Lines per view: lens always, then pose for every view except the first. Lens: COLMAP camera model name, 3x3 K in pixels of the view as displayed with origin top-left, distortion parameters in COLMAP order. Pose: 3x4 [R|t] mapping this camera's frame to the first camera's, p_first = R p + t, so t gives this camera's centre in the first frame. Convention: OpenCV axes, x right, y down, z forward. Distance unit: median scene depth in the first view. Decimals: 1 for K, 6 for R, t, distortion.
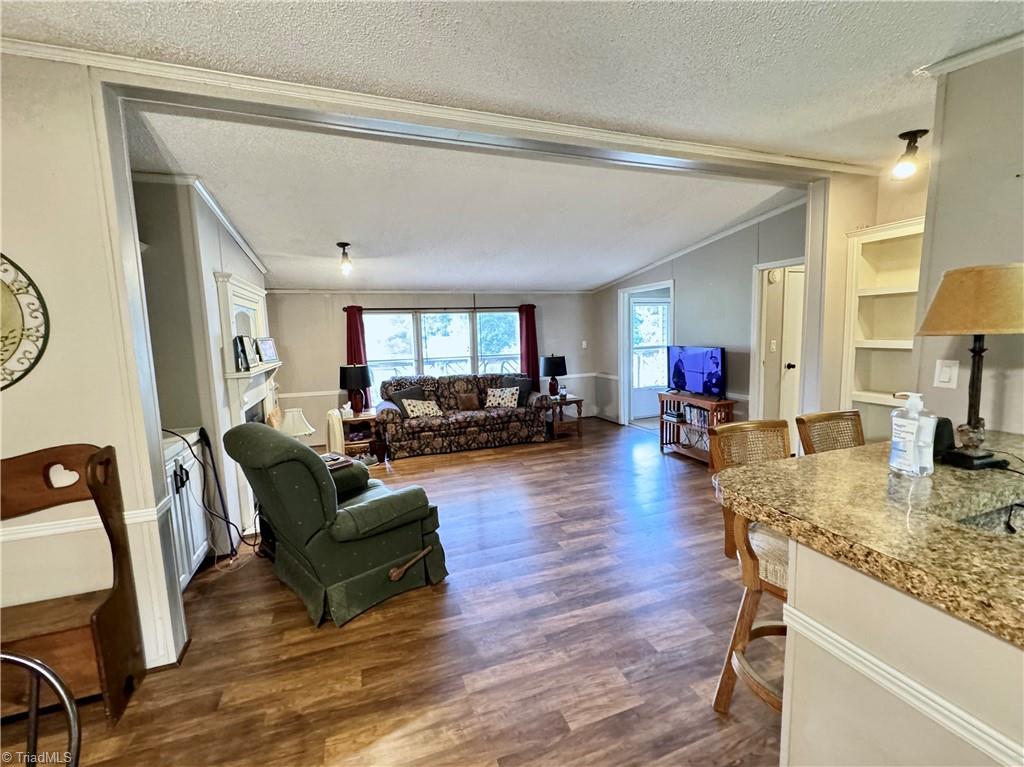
lens RADIAL K [[427.7, 0, 512.0], [0, 427.7, 383.5], [0, 0, 1]] dist [-0.001064, -0.000045]
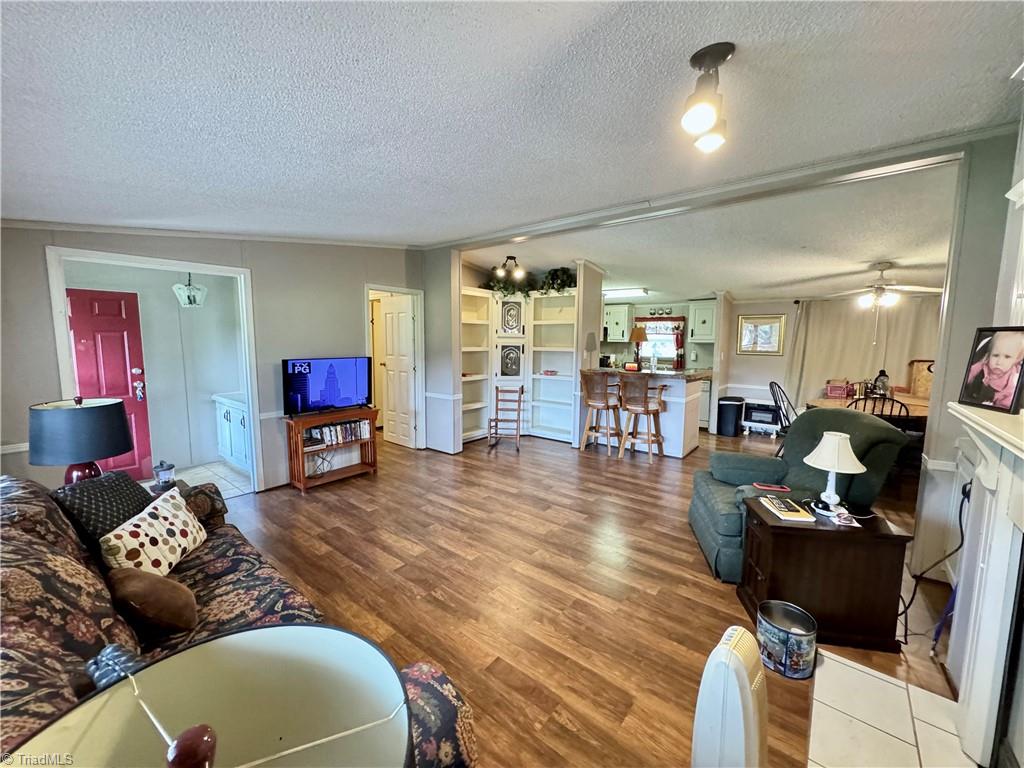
lens RADIAL K [[406.6, 0, 512.0], [0, 406.6, 384.0], [0, 0, 1]] dist [-0.000168, 0.000218]
pose [[-0.514384, -0.070375, 0.854667, -0.541785], [0.111427, 0.982693, 0.147979, -0.125312], [-0.850290, 0.171351, -0.497640, 1.200181]]
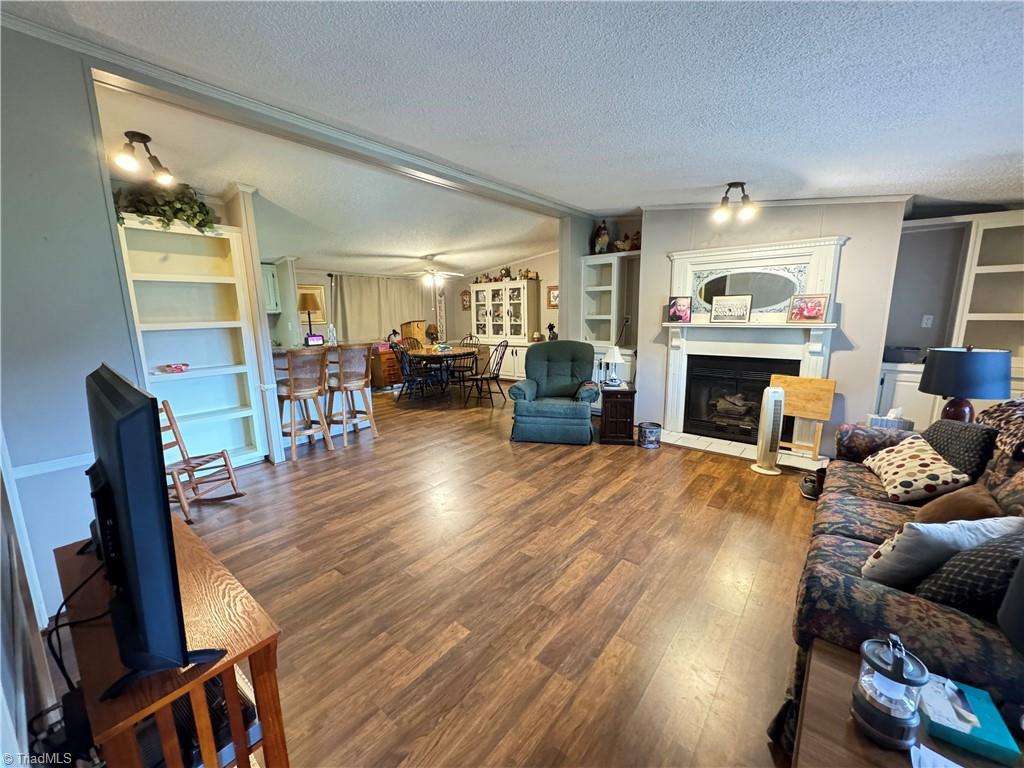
lens RADIAL K [[406.6, 0, 512.0], [0, 406.6, 384.0], [0, 0, 1]] dist [-0.000168, 0.000218]
pose [[-0.858740, 0.130436, -0.495532, 0.383022], [-0.022693, 0.956429, 0.291082, -0.155729], [0.511909, 0.261209, -0.818364, 1.375244]]
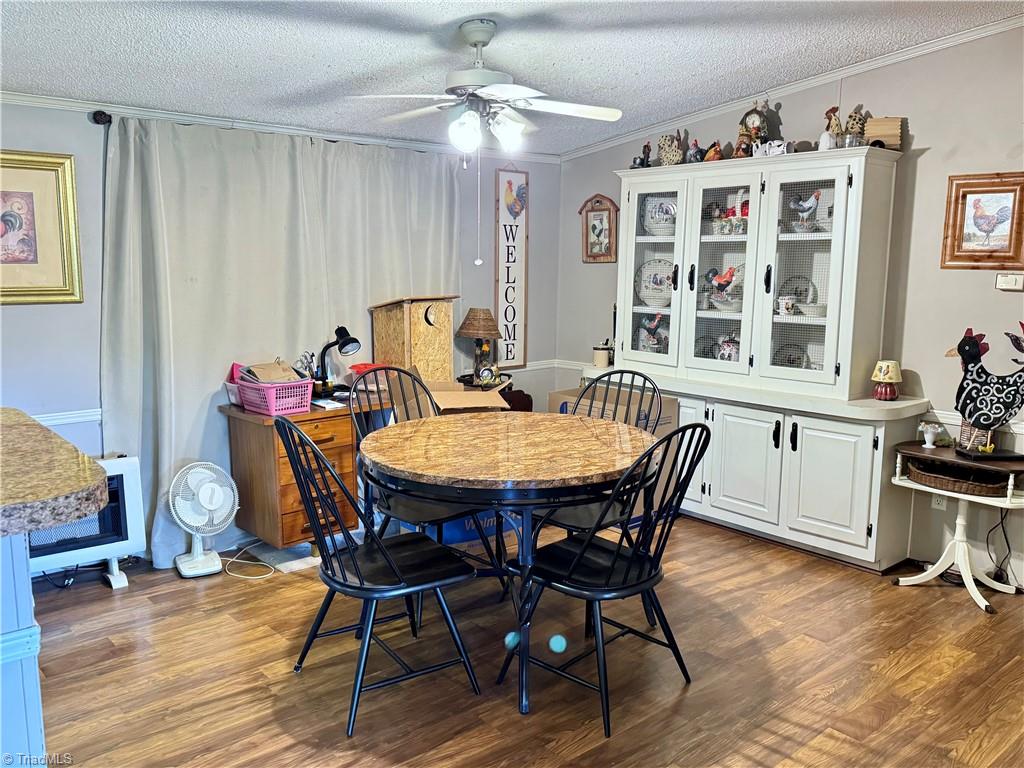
lens RADIAL K [[843.6, 0, 512.0], [0, 843.6, 384.0], [0, 0, 1]] dist [0.074268, -0.005345]
pose [[-0.934849, 0.072497, -0.347566, 0.092772], [-0.027594, 0.961135, 0.274696, -0.078918], [0.353973, 0.266390, -0.896515, 0.632477]]
